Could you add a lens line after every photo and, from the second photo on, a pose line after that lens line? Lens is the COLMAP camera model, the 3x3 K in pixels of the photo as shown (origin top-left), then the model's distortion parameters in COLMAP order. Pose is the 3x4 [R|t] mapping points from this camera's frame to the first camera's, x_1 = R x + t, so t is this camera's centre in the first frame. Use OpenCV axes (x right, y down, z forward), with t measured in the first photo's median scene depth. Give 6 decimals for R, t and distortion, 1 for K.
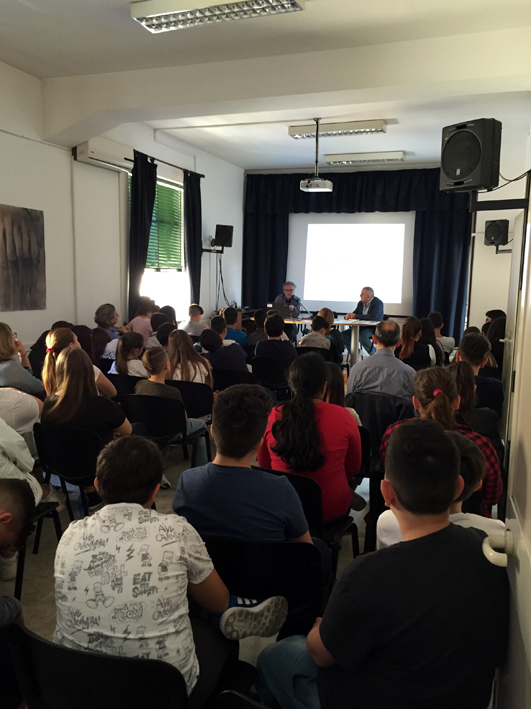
lens RADIAL K [[602.4, 0, 288.7], [0, 602.4, 360.5], [0, 0, 1]] dist [0.074729, 0.000170]
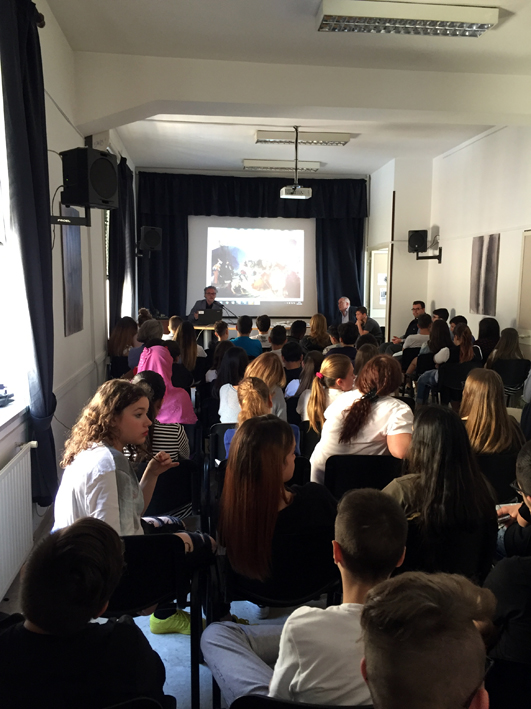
lens RADIAL K [[602.4, 0, 265.0], [0, 602.4, 354.5], [0, 0, 1]] dist [0.074729, 0.000170]
pose [[0.894349, -0.068163, 0.442147, -0.386299], [0.071029, 0.997423, 0.010092, -0.028589], [-0.441695, 0.022379, 0.896886, 0.107644]]
